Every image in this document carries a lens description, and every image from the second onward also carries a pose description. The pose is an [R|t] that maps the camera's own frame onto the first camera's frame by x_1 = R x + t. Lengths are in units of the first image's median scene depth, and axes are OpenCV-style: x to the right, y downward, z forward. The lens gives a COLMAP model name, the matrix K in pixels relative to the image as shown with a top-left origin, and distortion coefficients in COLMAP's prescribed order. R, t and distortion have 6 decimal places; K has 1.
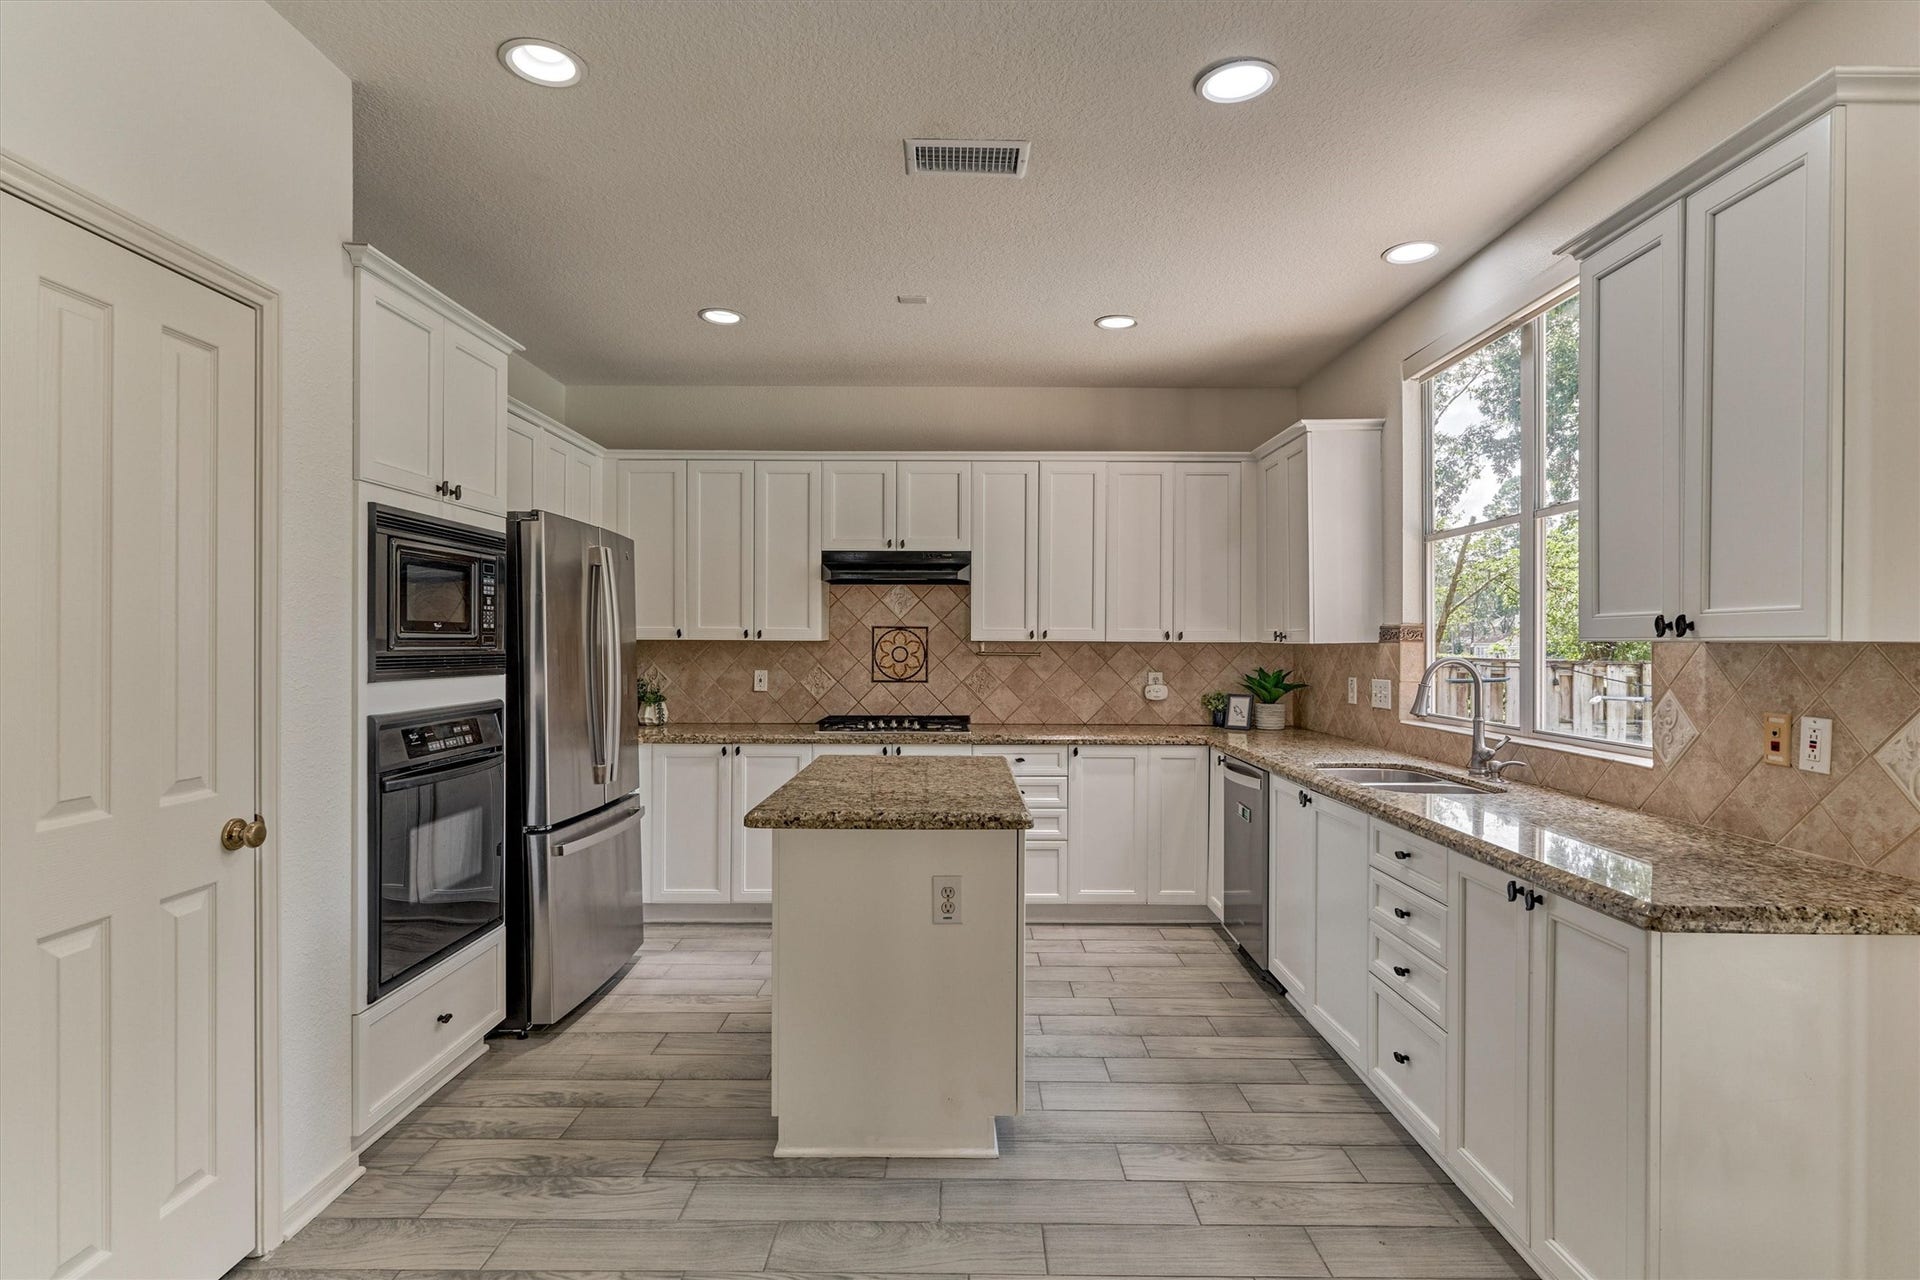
lens RADIAL K [[968.9, 0, 965.3], [0, 968.9, 640.3], [0, 0, 1]] dist [-0.002393, 0.000988]
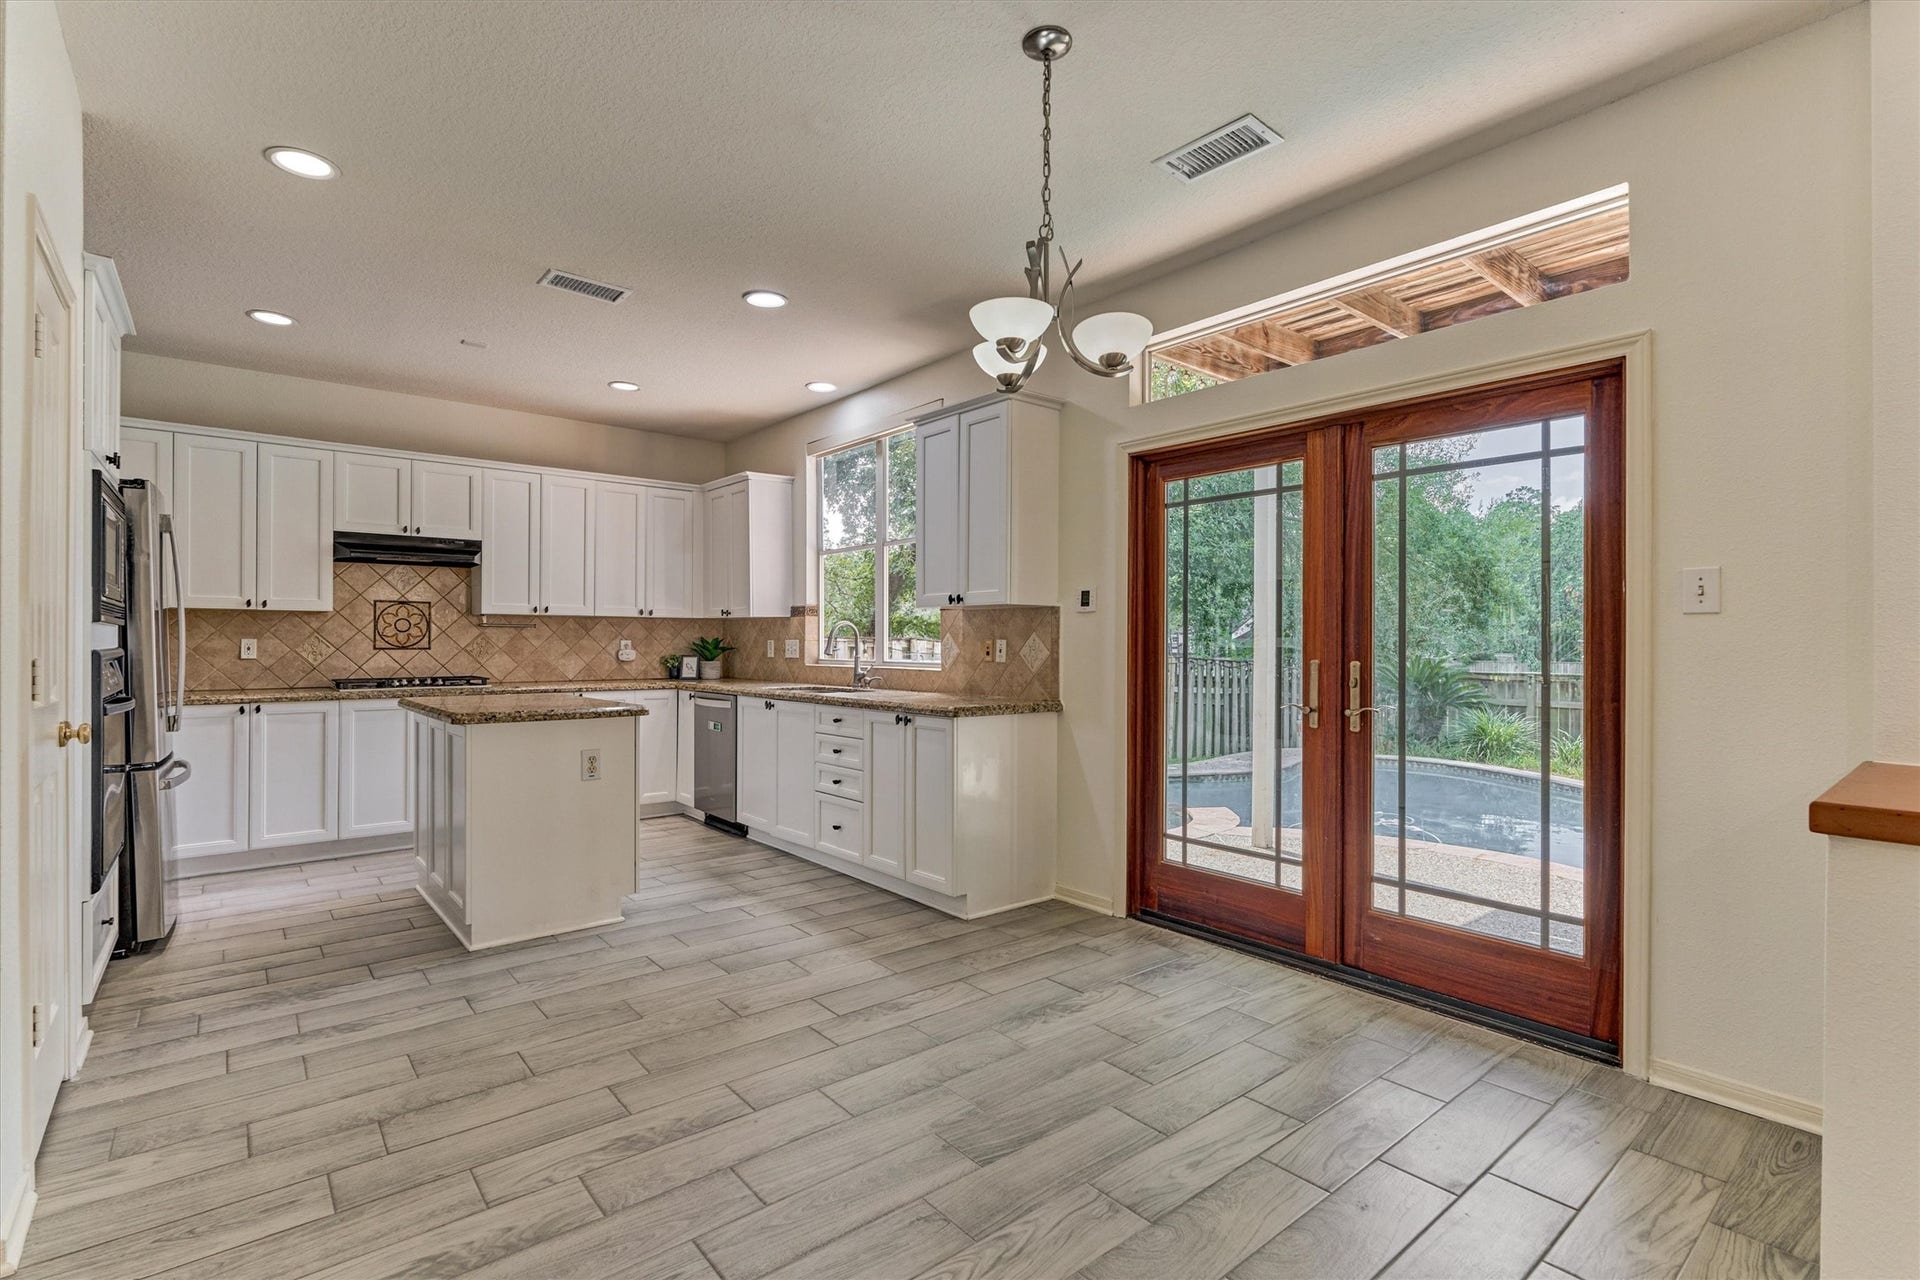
lens RADIAL K [[887.7, 0, 963.7], [0, 887.7, 637.0], [0, 0, 1]] dist [-0.005059, -0.000486]
pose [[0.766541, 0.000757, 0.642195, -0.265434], [-0.000269, 1.000000, -0.000859, 0.033356], [-0.642195, 0.000486, 0.766541, -0.274947]]
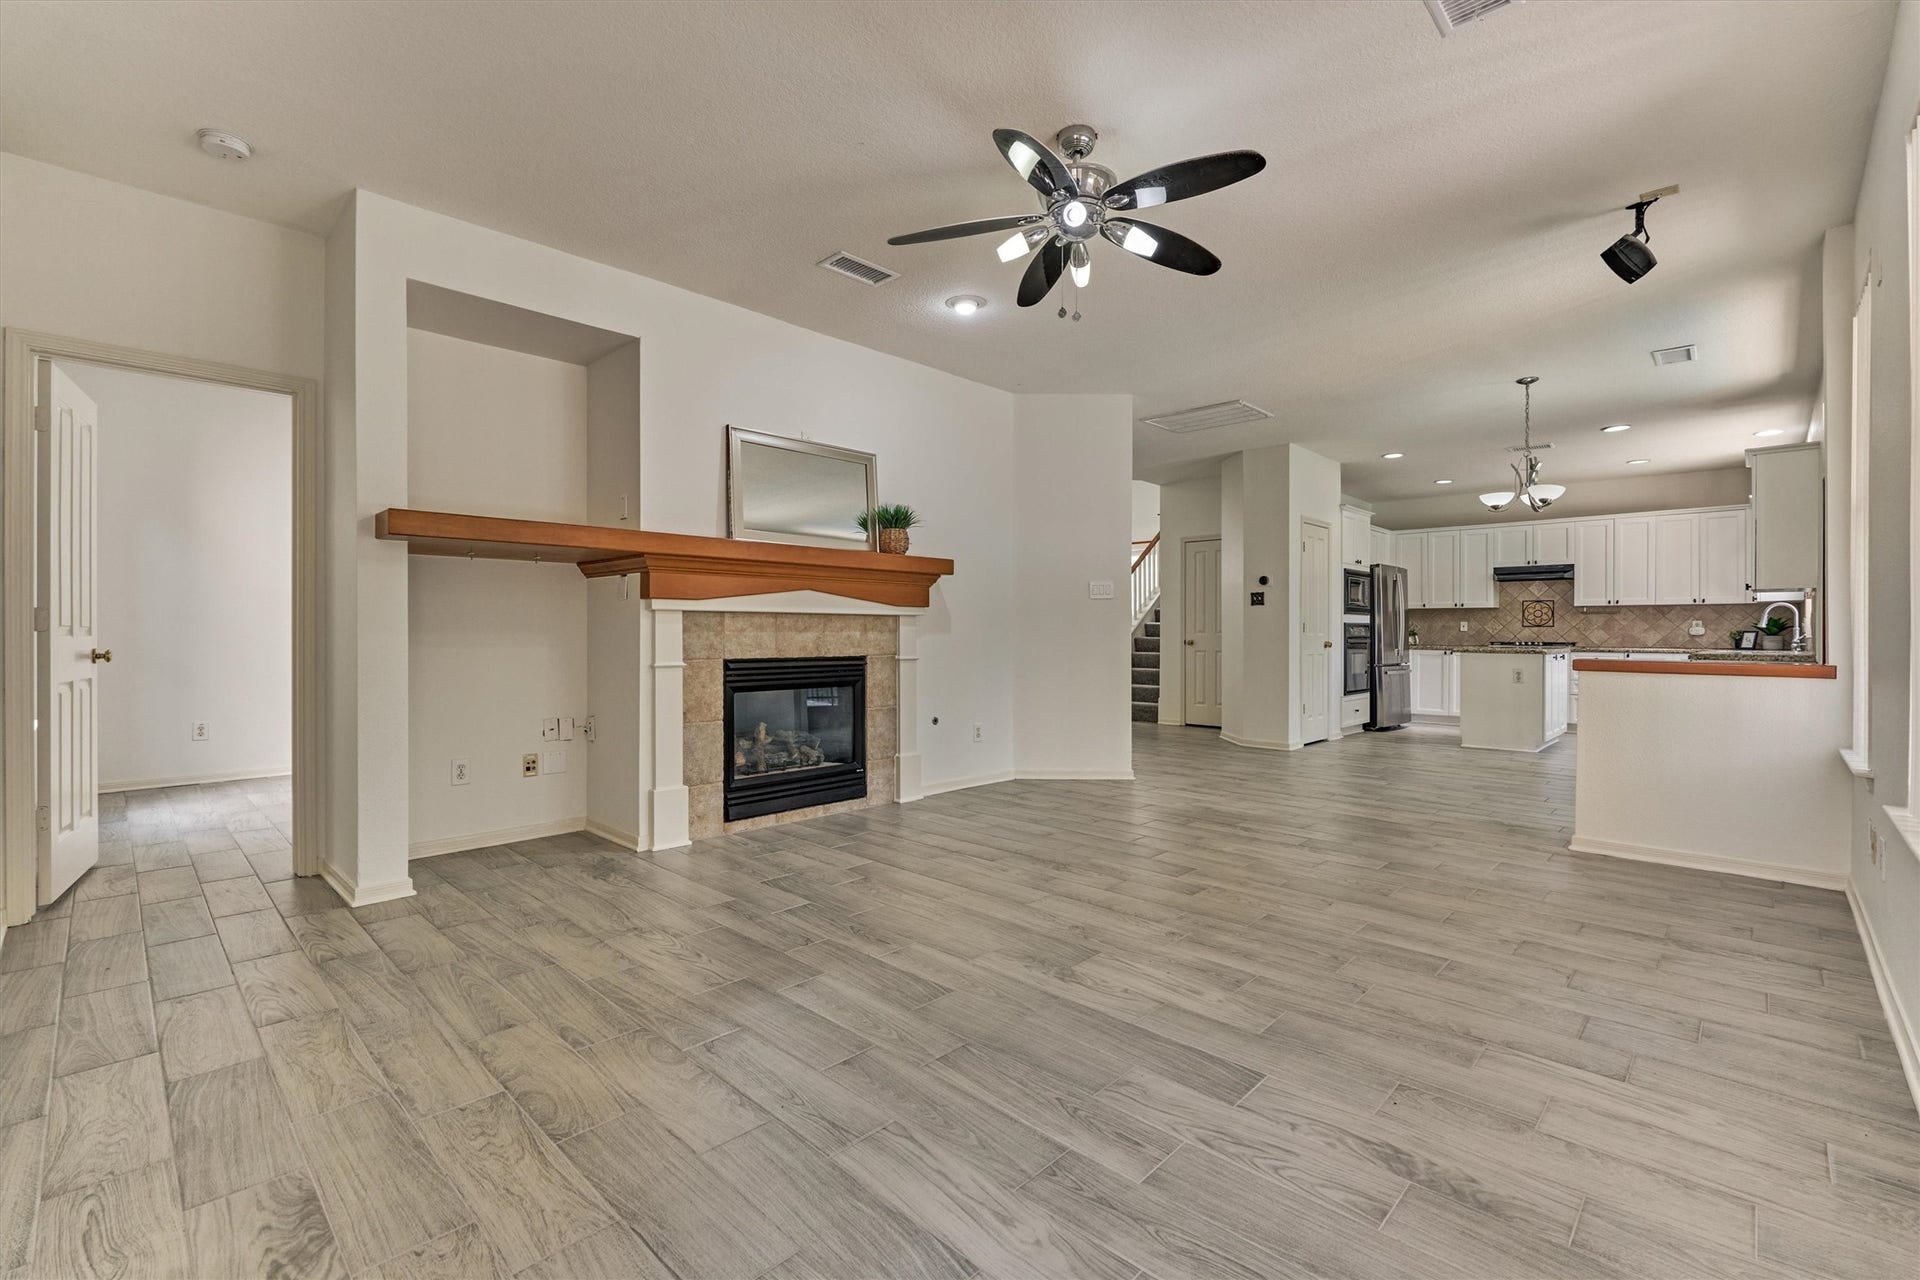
lens RADIAL K [[836.9, 0, 969.9], [0, 836.9, 633.7], [0, 0, 1]] dist [-0.000476, 0.000368]
pose [[0.722364, -0.000736, -0.691512, 0.341590], [0.000579, 1.000000, -0.000461, 0.066406], [0.691512, -0.000068, 0.722365, -1.344448]]
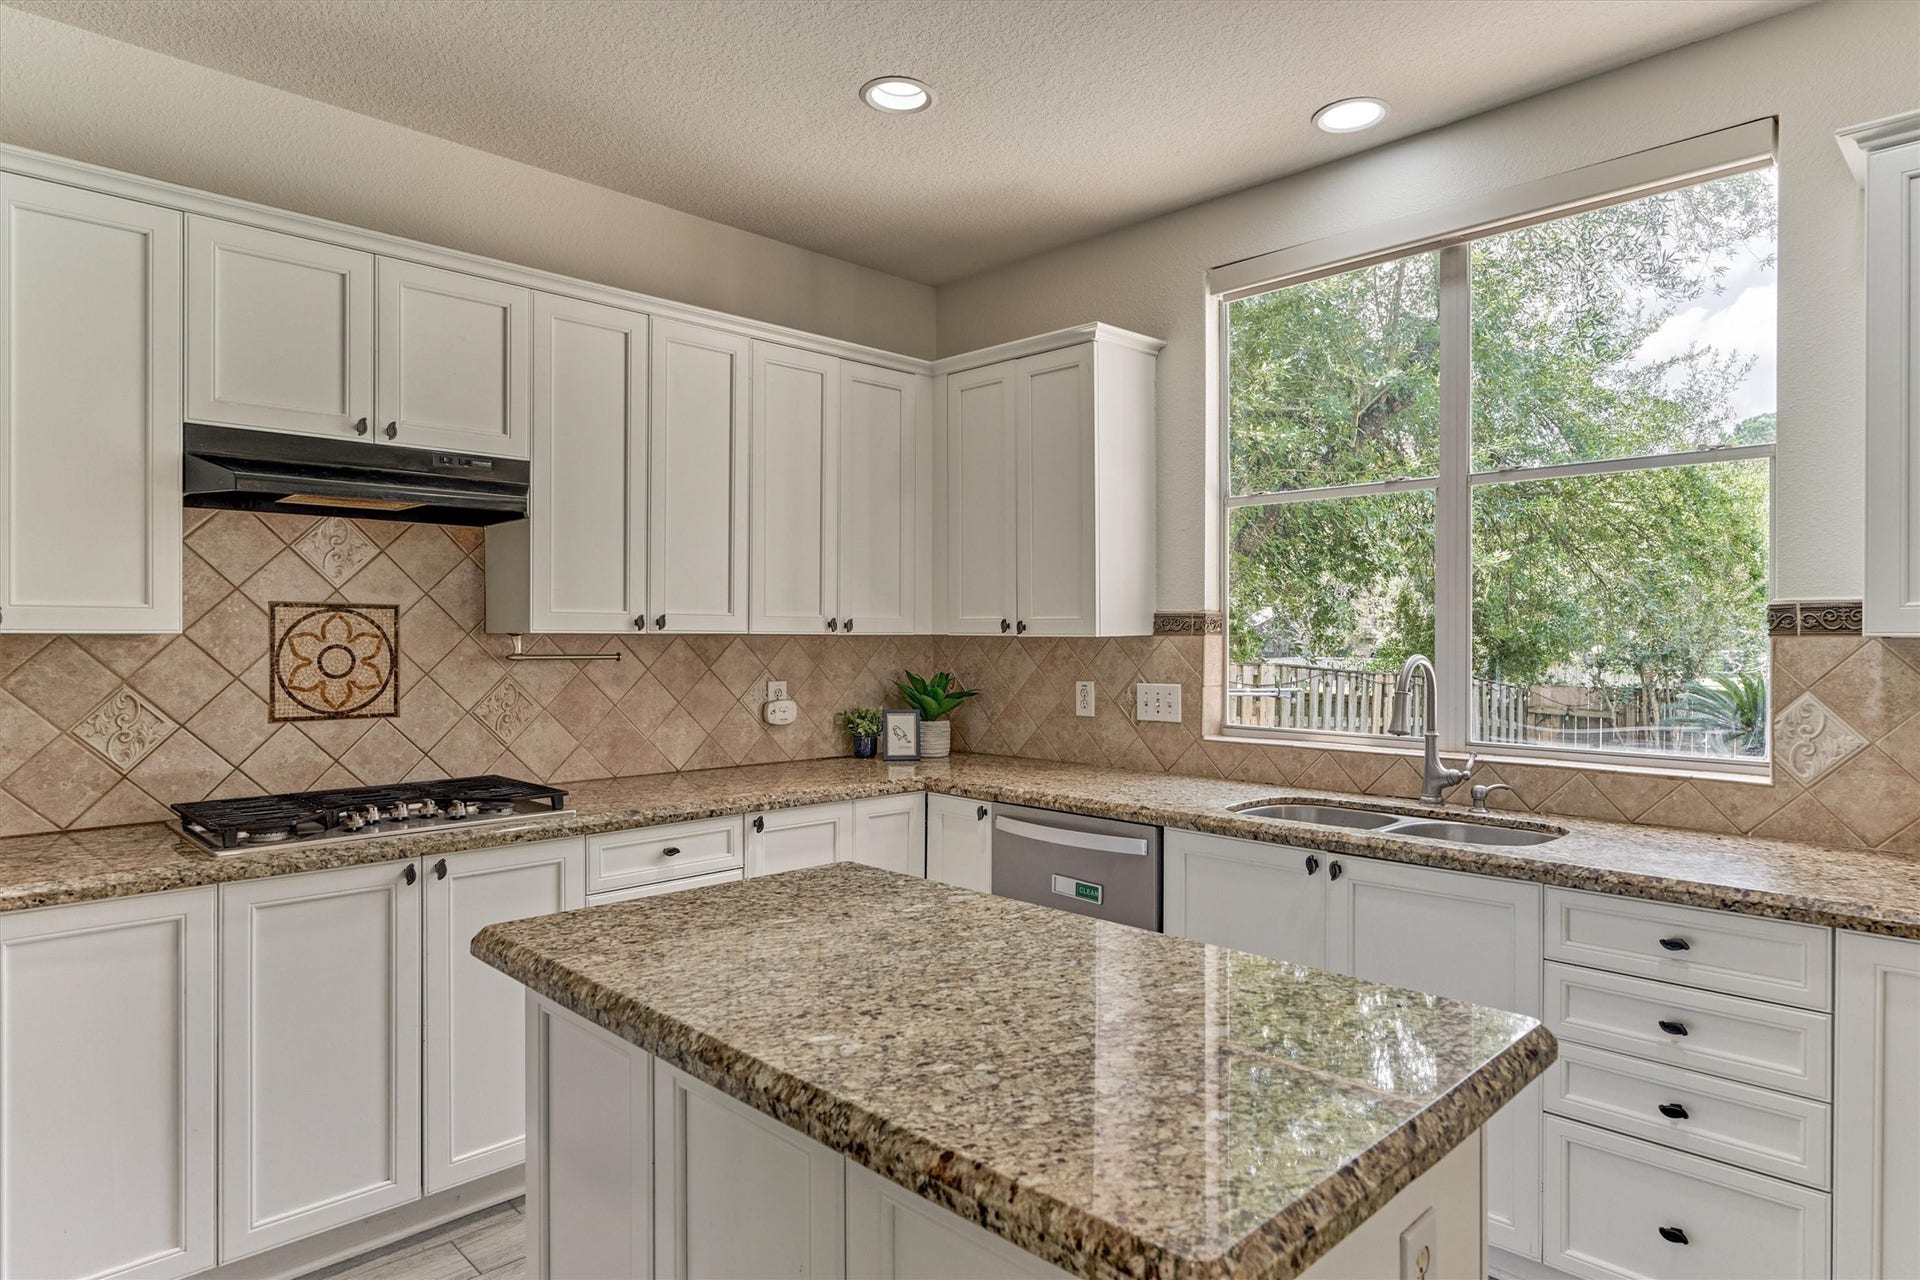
lens RADIAL K [[1107.9, 0, 956.4], [0, 1107.9, 639.4], [0, 0, 1]] dist [0.006963, -0.002444]
pose [[0.714881, -0.006121, 0.699219, -0.265658], [-0.001085, 0.999951, 0.009863, -0.002594], [-0.699245, -0.007809, 0.714839, 0.440770]]
